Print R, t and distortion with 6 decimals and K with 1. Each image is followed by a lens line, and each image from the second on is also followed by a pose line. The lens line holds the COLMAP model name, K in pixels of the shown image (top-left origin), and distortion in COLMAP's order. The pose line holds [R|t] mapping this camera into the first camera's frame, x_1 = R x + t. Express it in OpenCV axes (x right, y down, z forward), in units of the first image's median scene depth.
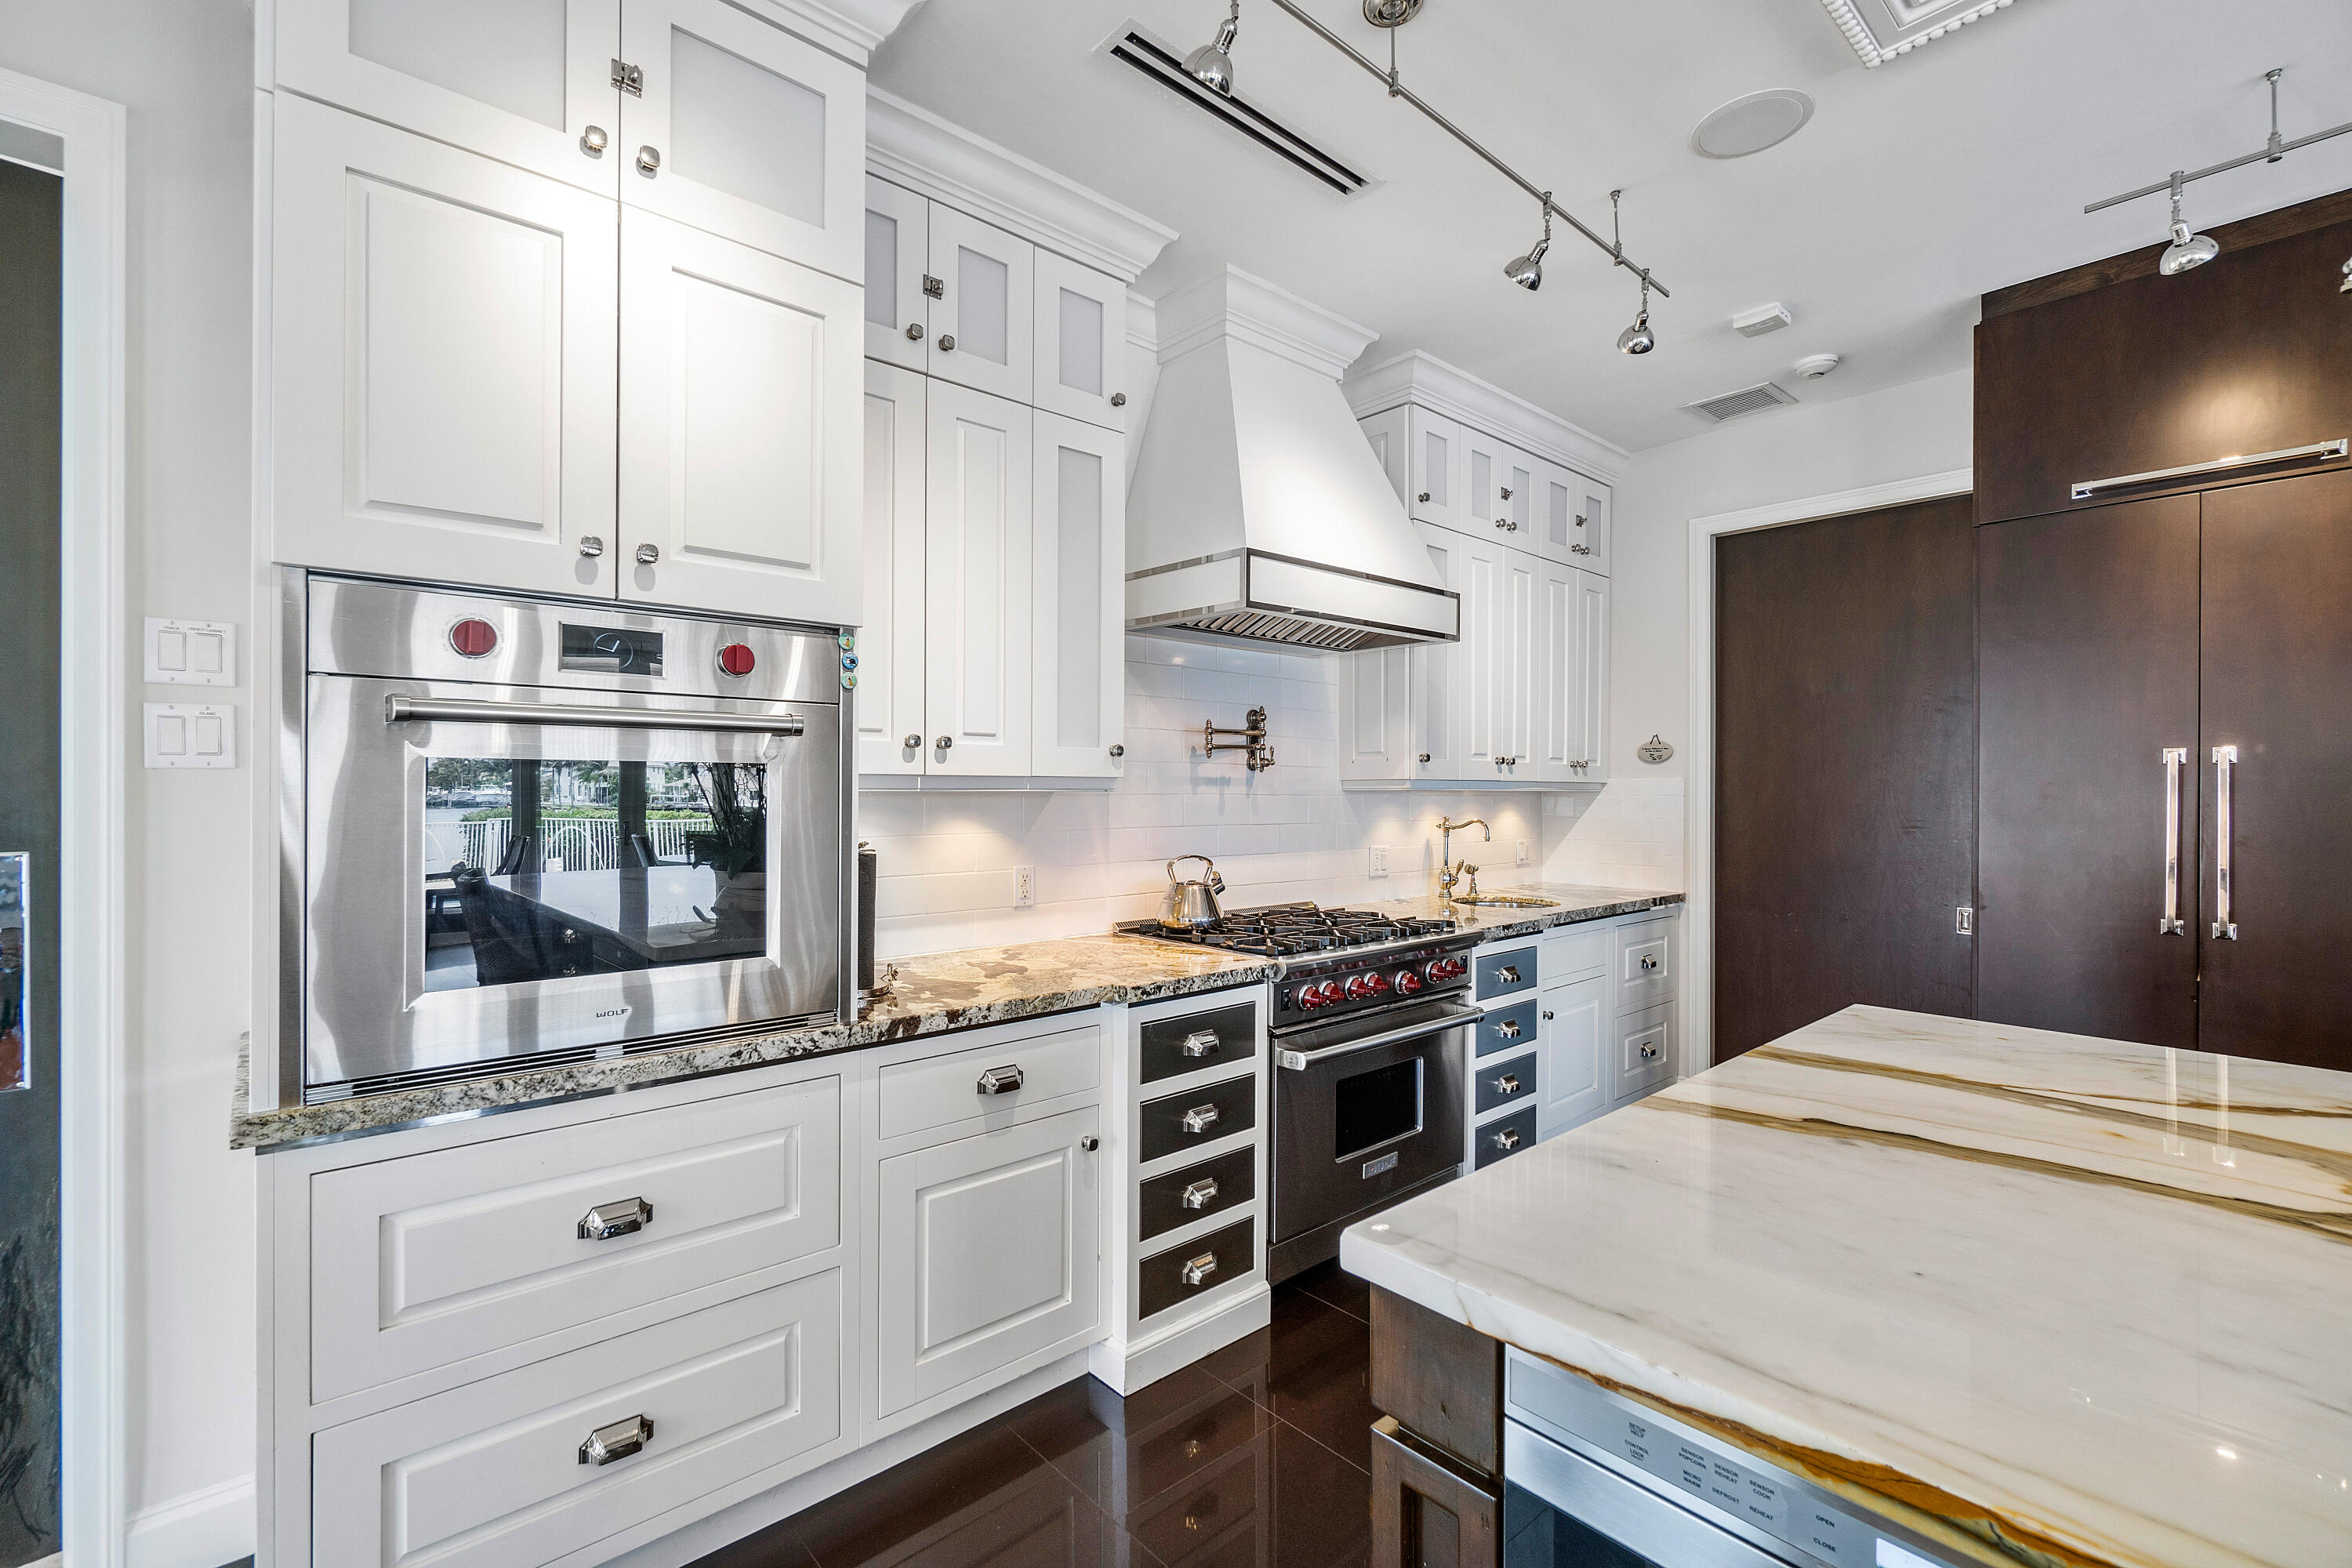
lens RADIAL K [[1015.9, 0, 1154.1], [0, 1015.9, 791.0], [0, 0, 1]] dist [-0.006571, 0.002499]
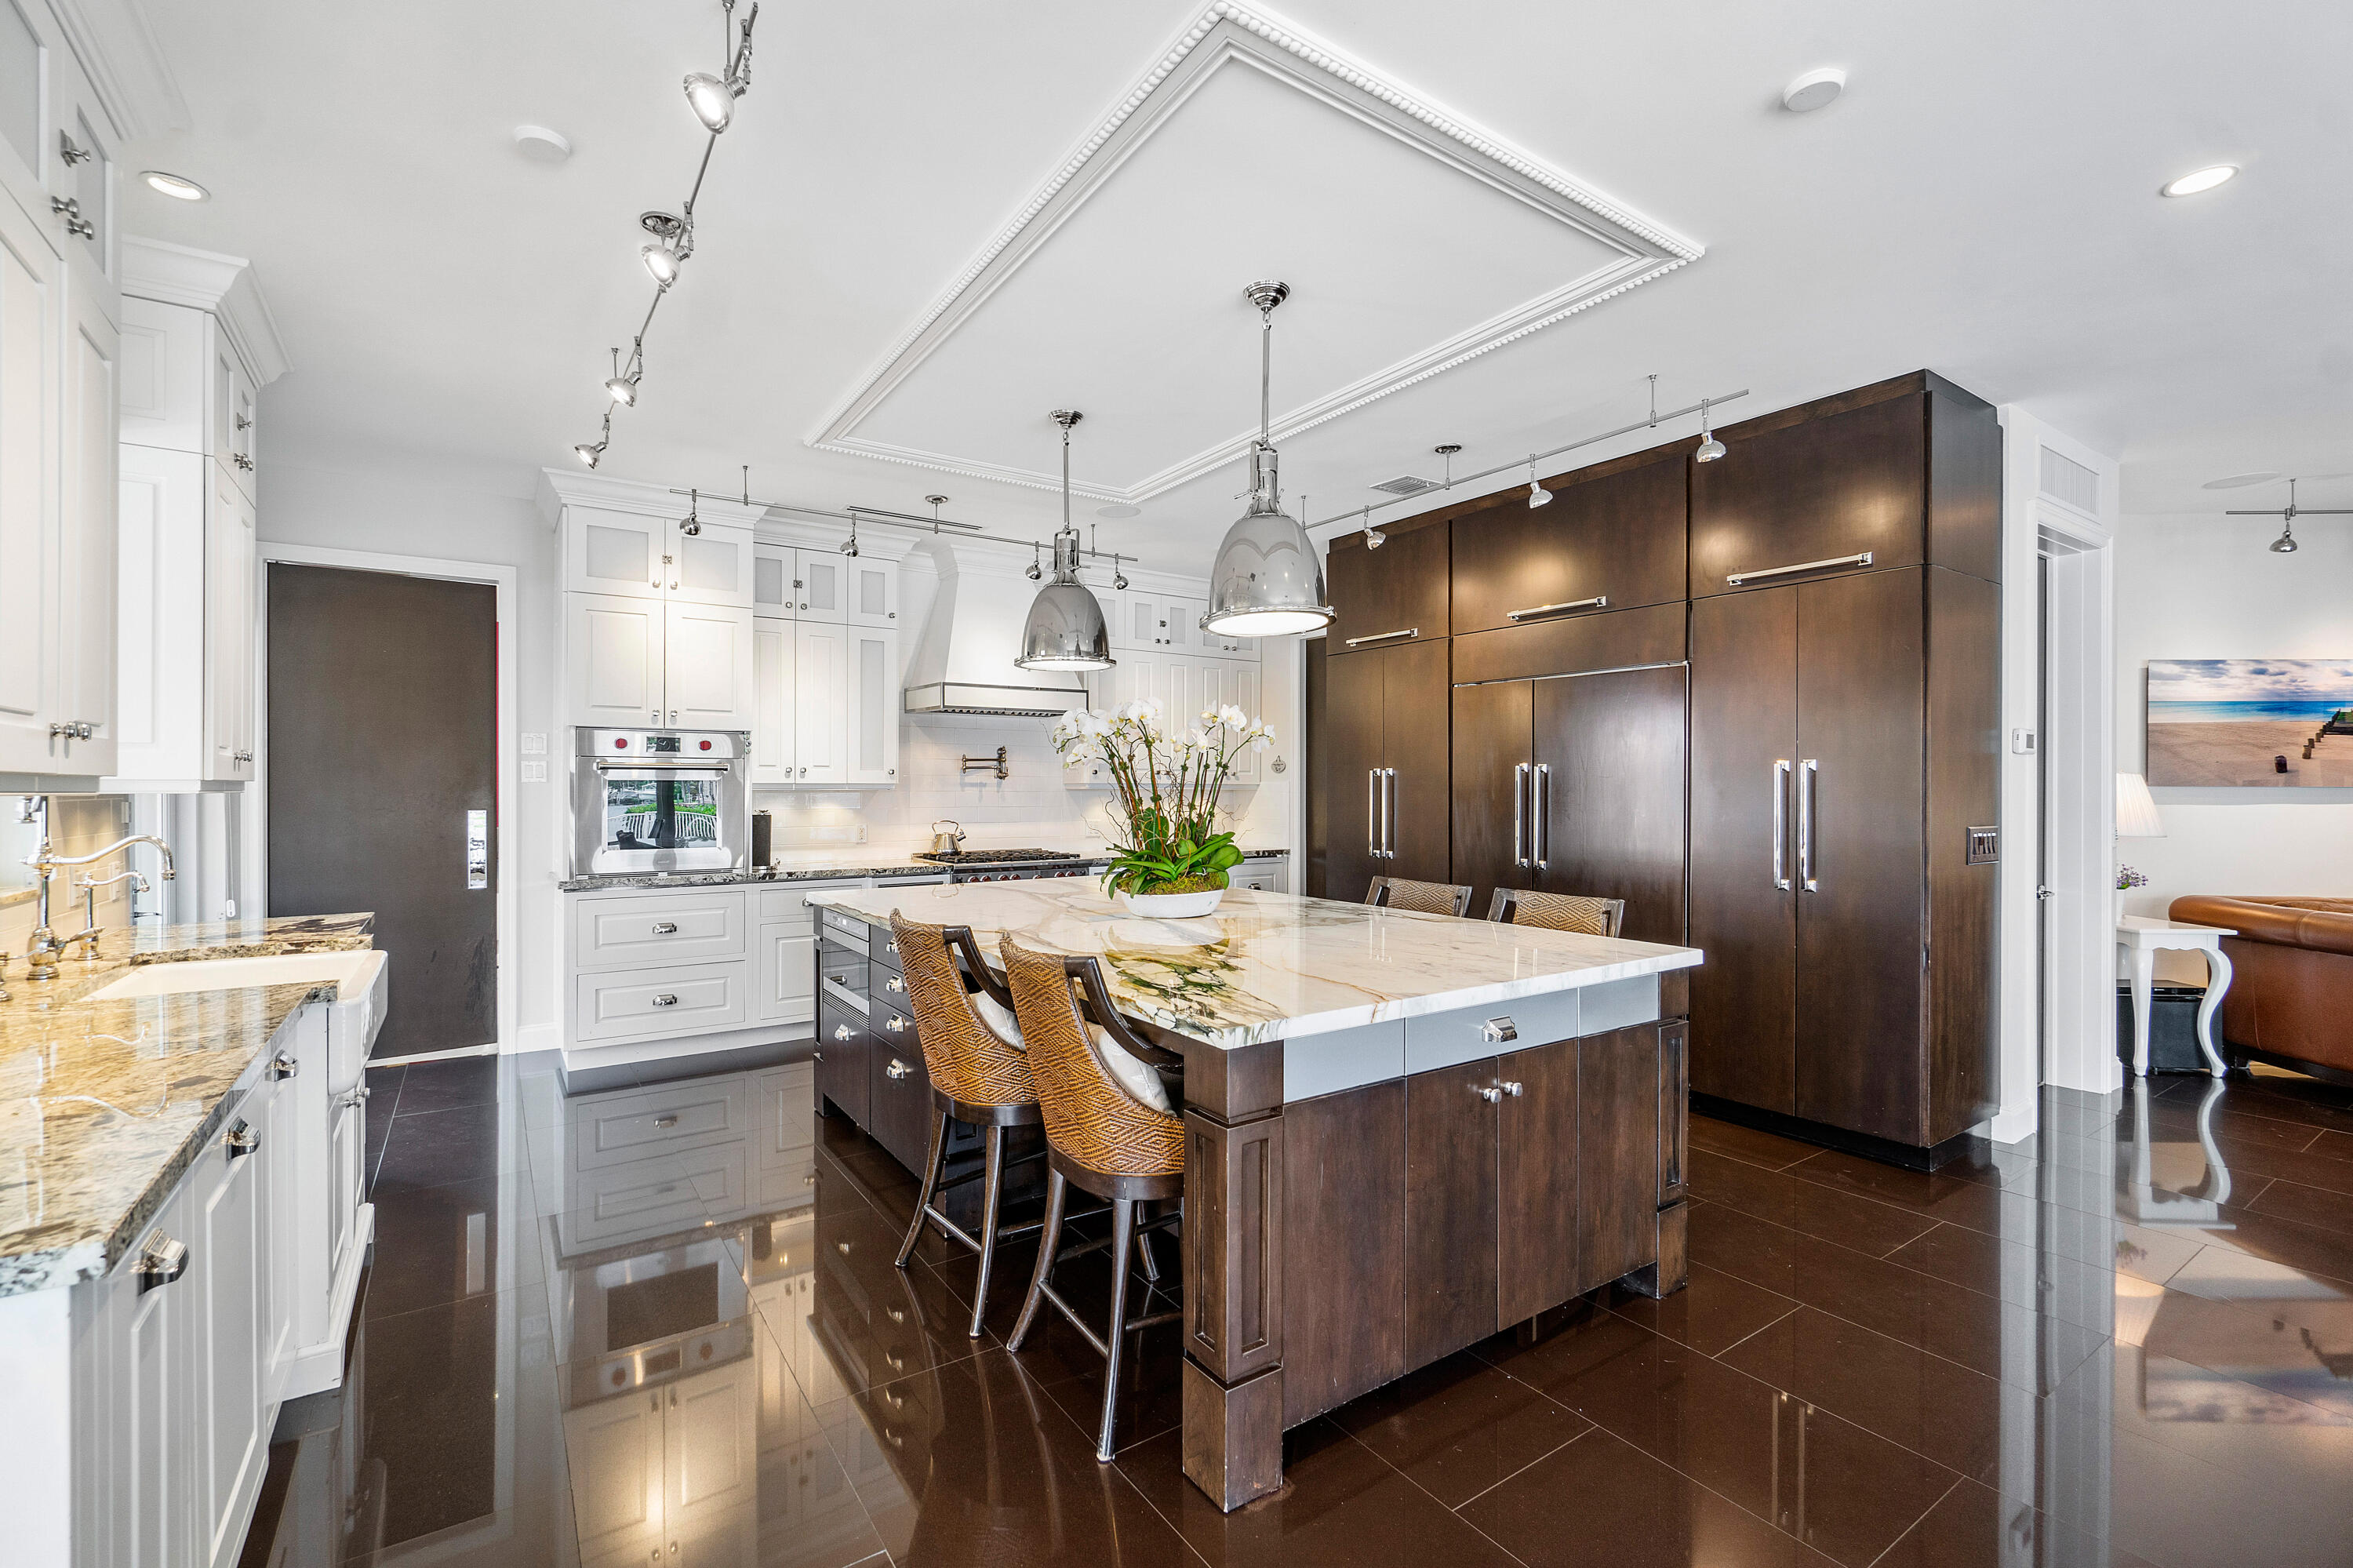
lens RADIAL K [[1016.4, 0, 1152.2], [0, 1016.4, 791.0], [0, 0, 1]] dist [-0.006571, 0.002499]
pose [[0.992493, 0.000023, -0.122300, 0.843656], [0.000139, 0.999999, 0.001313, -0.000640], [0.122300, -0.001320, 0.992492, -1.204779]]
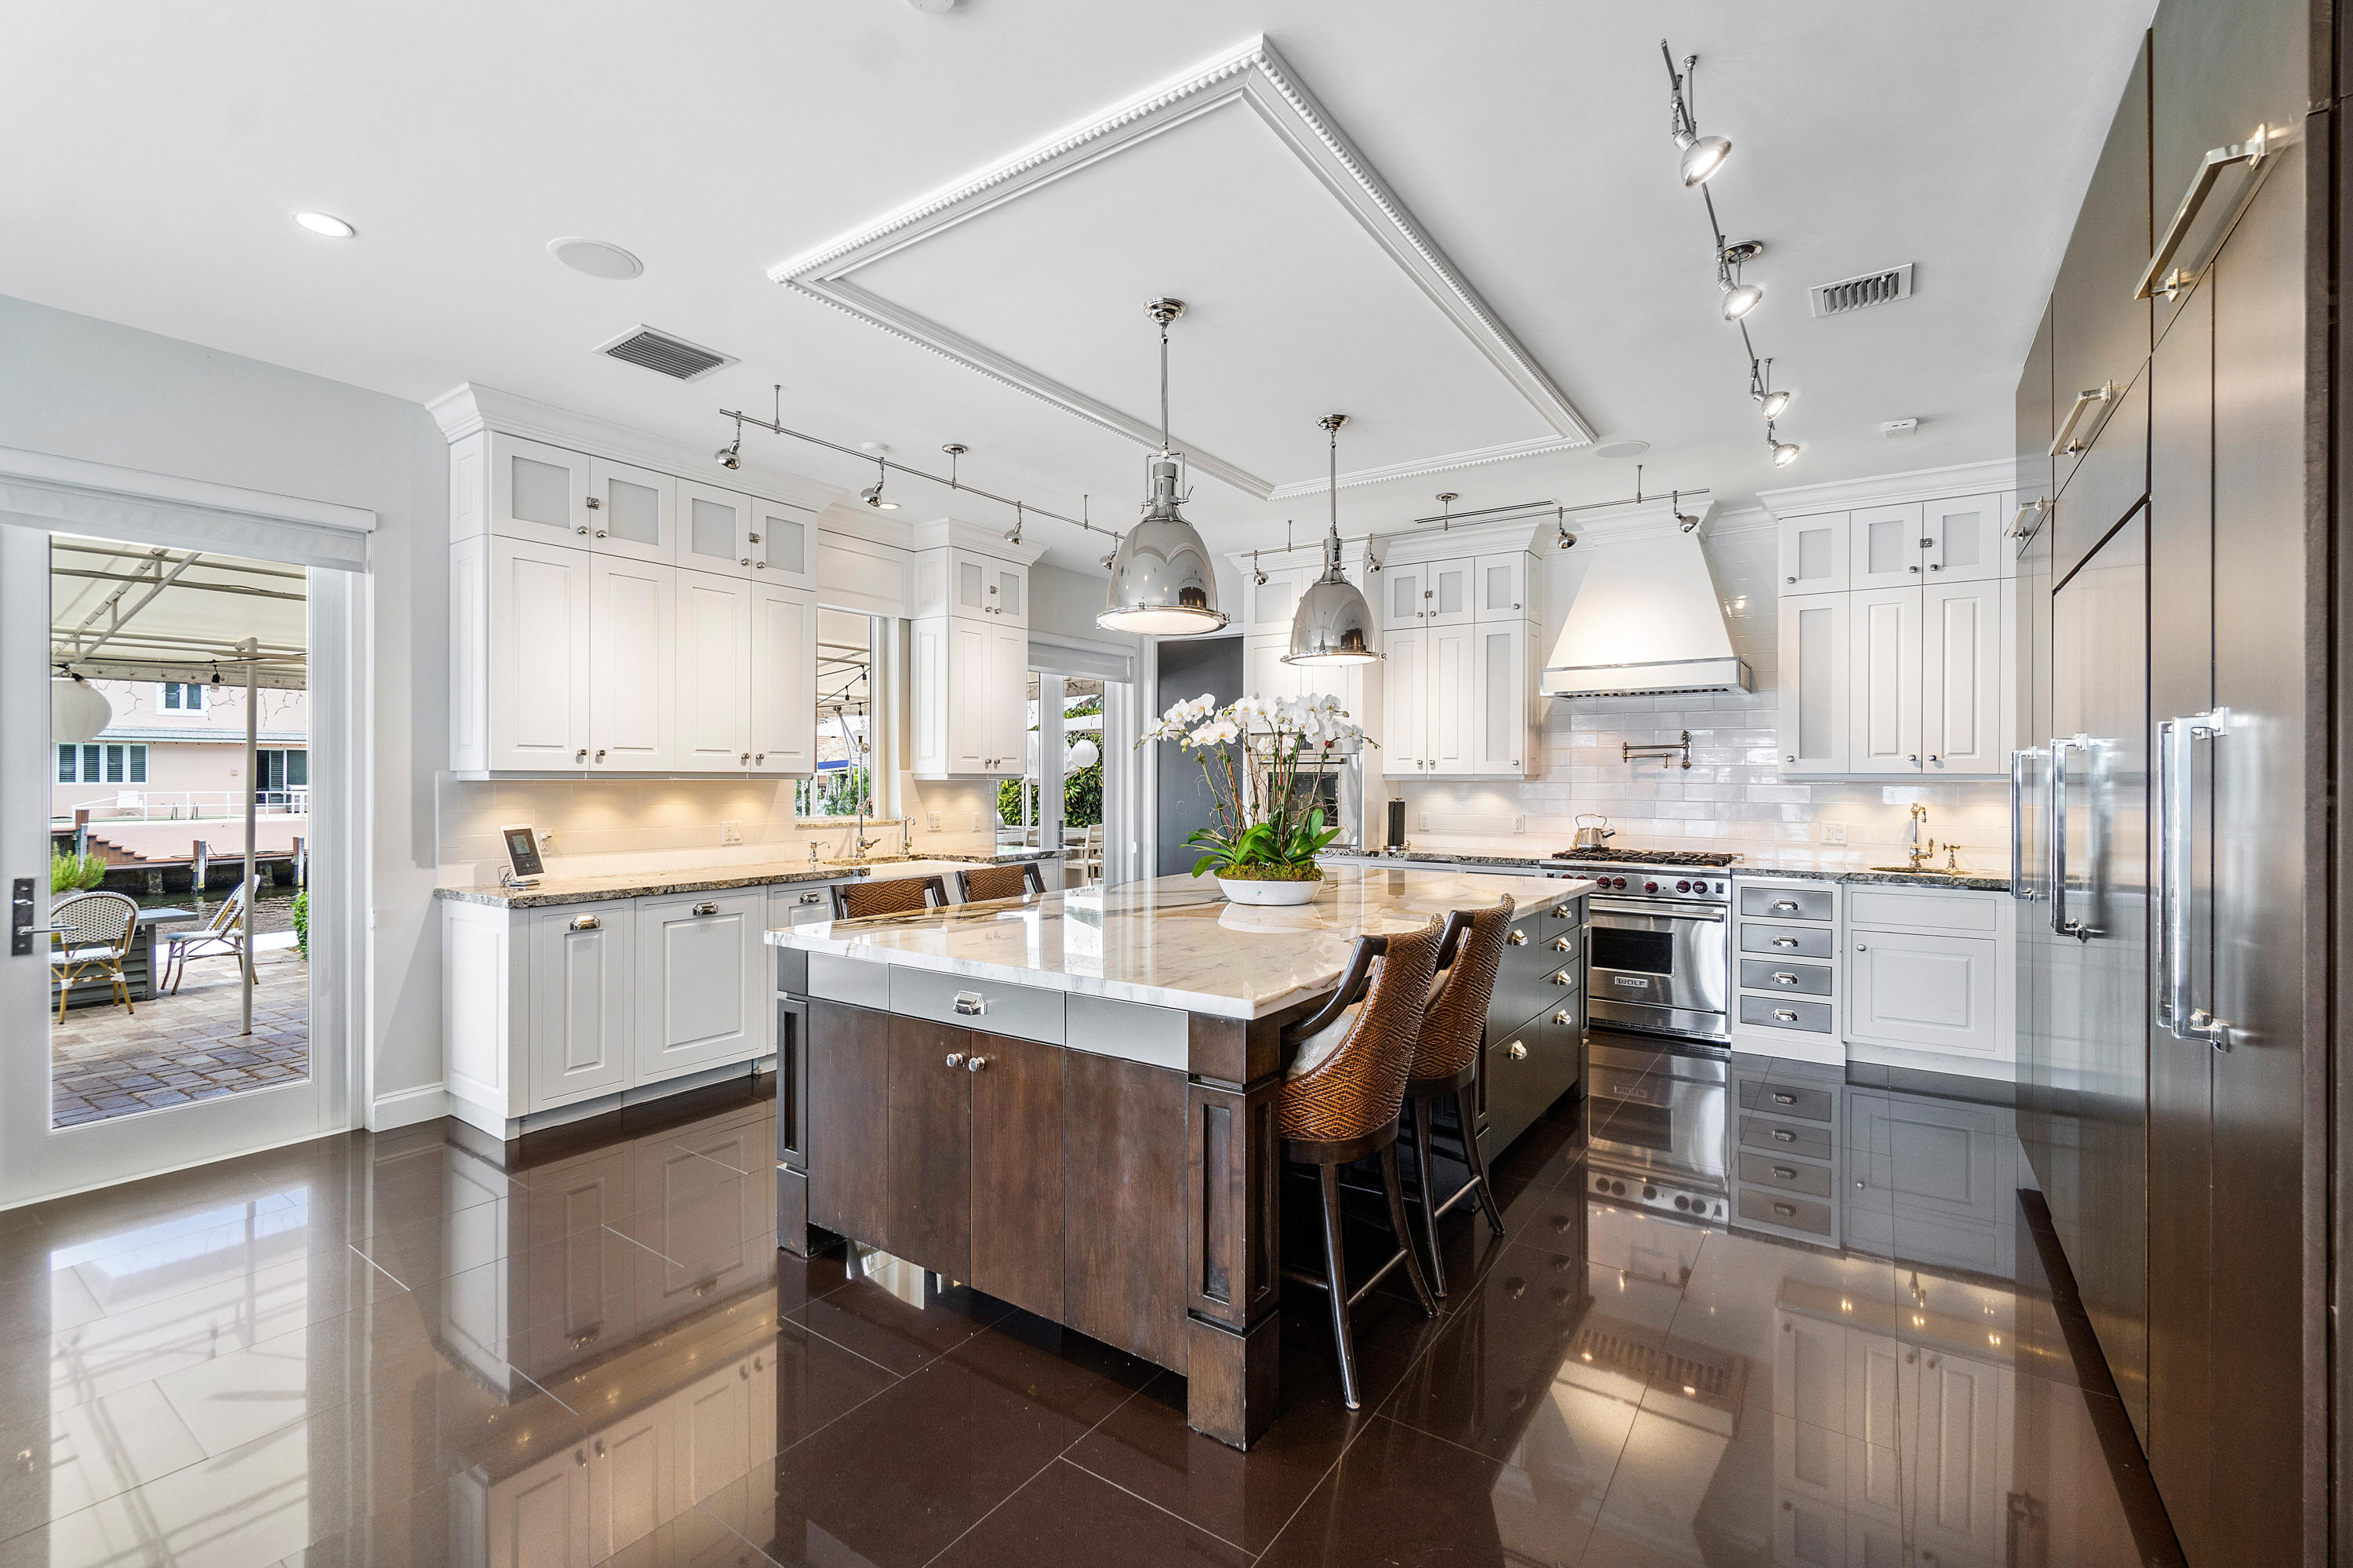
lens RADIAL K [[1016.4, 0, 1169.7], [0, 1016.4, 785.6], [0, 0, 1]] dist [-0.006571, 0.002499]
pose [[0.257128, 0.005856, -0.966360, 2.022058], [-0.002769, 0.999982, 0.005323, 0.000965], [0.966373, 0.001307, 0.257140, -0.332802]]
